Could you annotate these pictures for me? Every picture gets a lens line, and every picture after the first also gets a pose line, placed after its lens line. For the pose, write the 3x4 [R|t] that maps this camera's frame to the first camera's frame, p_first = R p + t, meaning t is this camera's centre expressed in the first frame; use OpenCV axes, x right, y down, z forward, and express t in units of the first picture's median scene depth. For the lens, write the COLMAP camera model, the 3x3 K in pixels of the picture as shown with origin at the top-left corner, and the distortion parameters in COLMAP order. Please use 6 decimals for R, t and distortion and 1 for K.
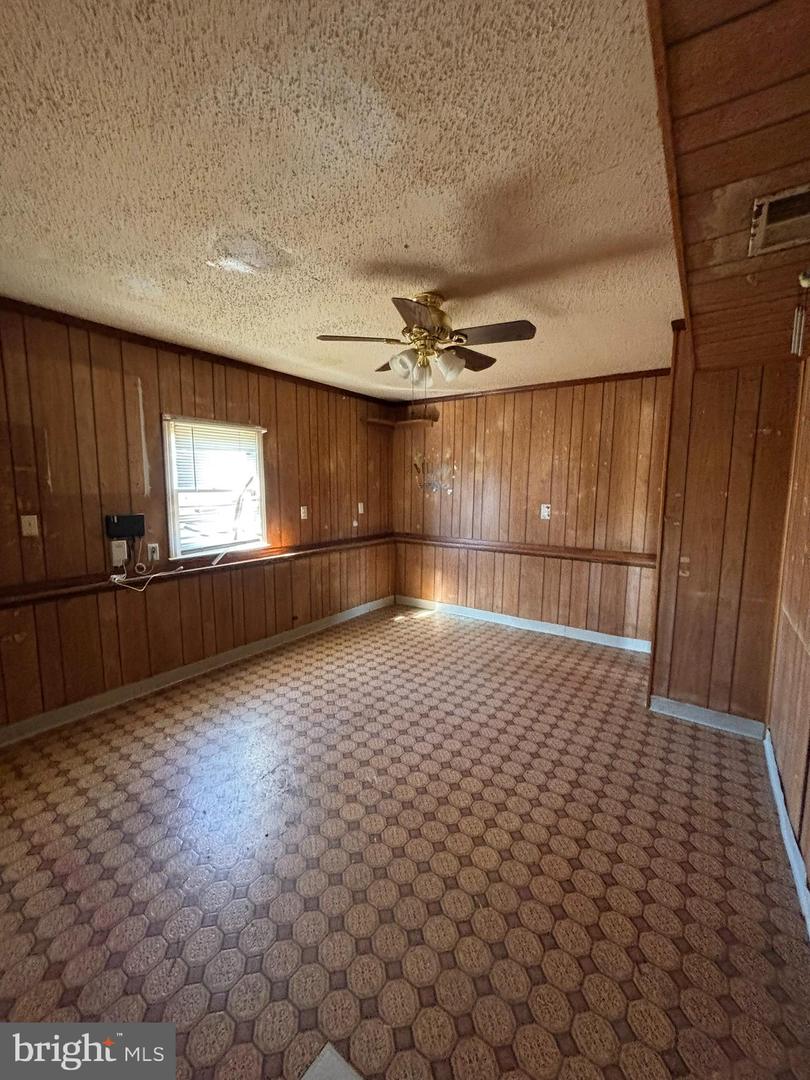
lens RADIAL K [[437.0, 0, 407.1], [0, 437.0, 534.2], [0, 0, 1]] dist [0.001892, 0.000347]
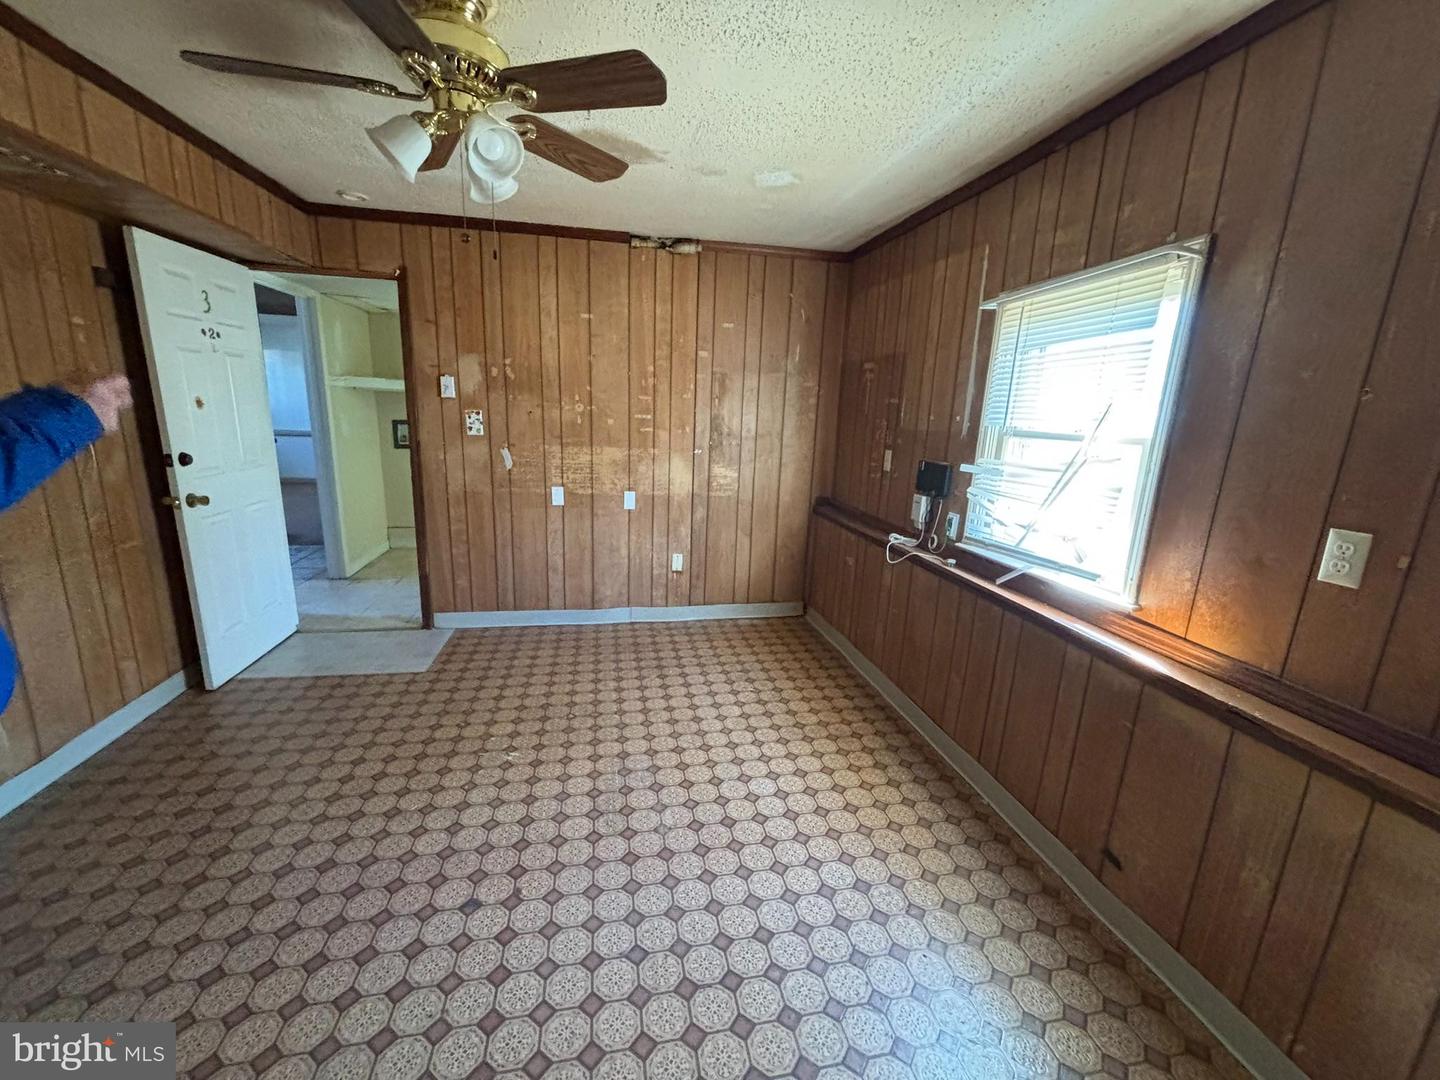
lens RADIAL K [[582.6, 0, 720.5], [0, 582.6, 534.8], [0, 0, 1]] dist [0.001892, 0.000347]
pose [[-0.692796, 0.129159, -0.709472, 0.343442], [-0.113064, 0.952208, 0.283755, -0.194412], [0.712215, 0.276801, -0.645083, 1.688402]]
